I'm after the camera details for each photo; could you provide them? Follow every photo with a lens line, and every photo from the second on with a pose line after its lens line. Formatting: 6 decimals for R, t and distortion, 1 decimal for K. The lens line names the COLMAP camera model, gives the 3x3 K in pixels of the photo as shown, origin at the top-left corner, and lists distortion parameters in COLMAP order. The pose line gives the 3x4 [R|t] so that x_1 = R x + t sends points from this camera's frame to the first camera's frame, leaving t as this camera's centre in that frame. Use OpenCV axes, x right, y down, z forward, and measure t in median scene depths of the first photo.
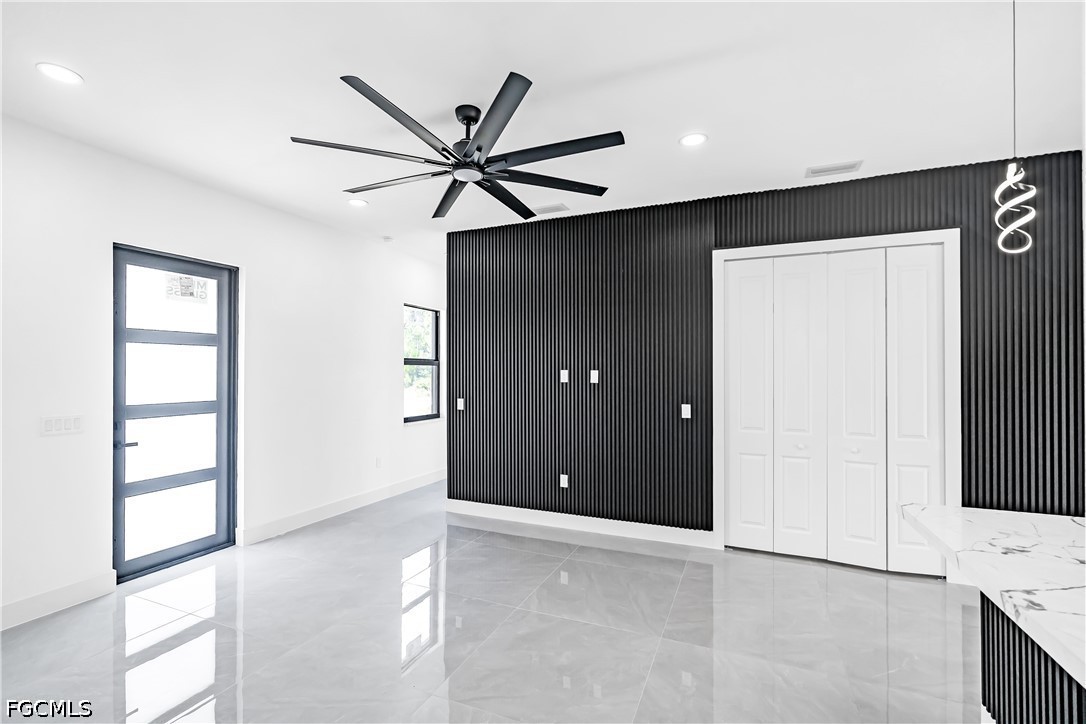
lens RADIAL K [[495.8, 0, 537.7], [0, 495.8, 367.9], [0, 0, 1]] dist [-0.002518, -0.000191]
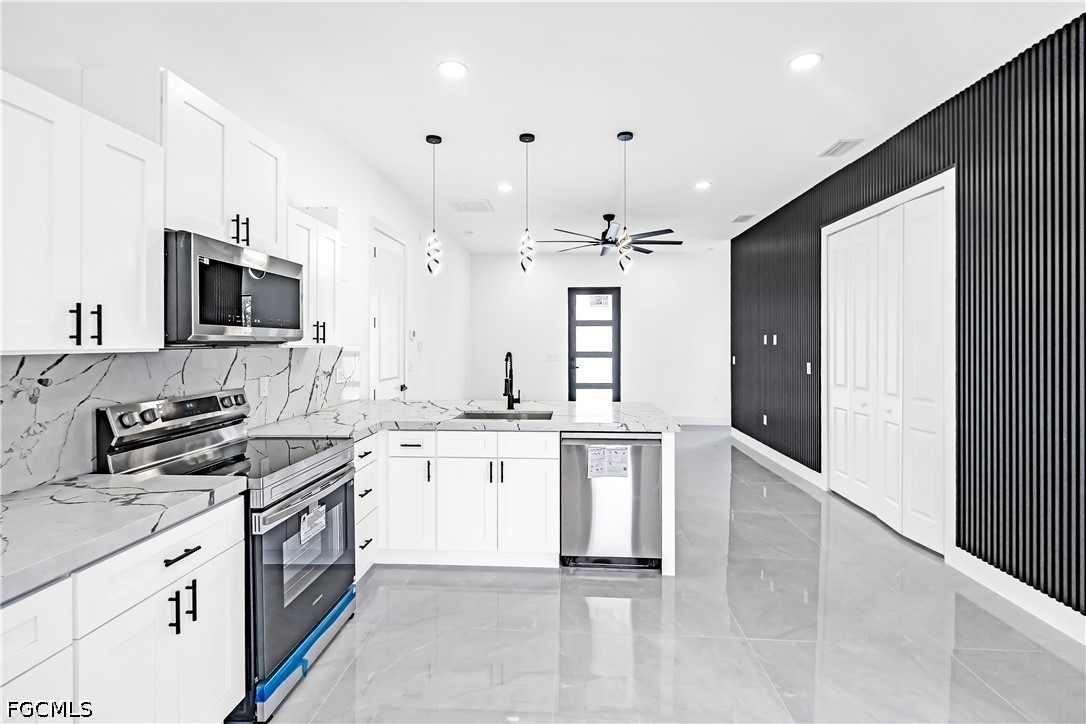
lens RADIAL K [[495.8, 0, 547.9], [0, 495.8, 343.8], [0, 0, 1]] dist [-0.002518, -0.000191]
pose [[0.344100, 0.001955, -0.938931, 1.253826], [0.007266, 0.999962, 0.004745, 0.020036], [0.938905, -0.008455, 0.344073, 0.013191]]
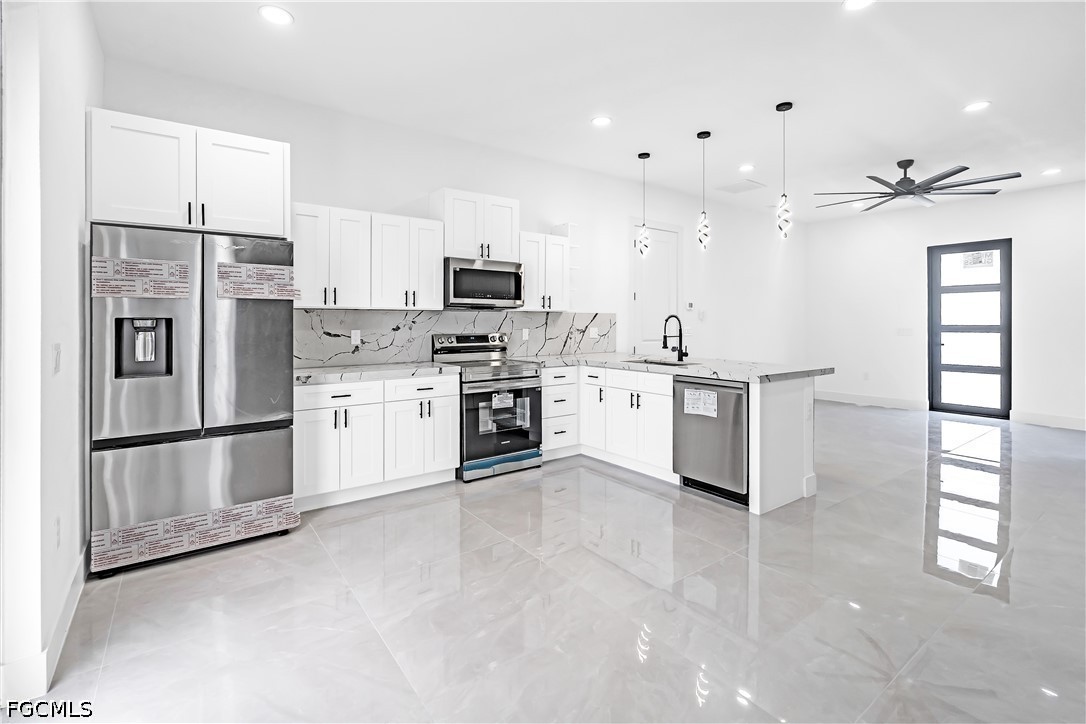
lens RADIAL K [[495.8, 0, 535.0], [0, 495.8, 326.6], [0, 0, 1]] dist [-0.002518, -0.000191]
pose [[-0.520657, 0.004756, -0.853752, 1.506134], [0.004654, 0.999985, 0.002733, 0.059744], [0.853753, -0.002550, -0.520672, 0.553868]]
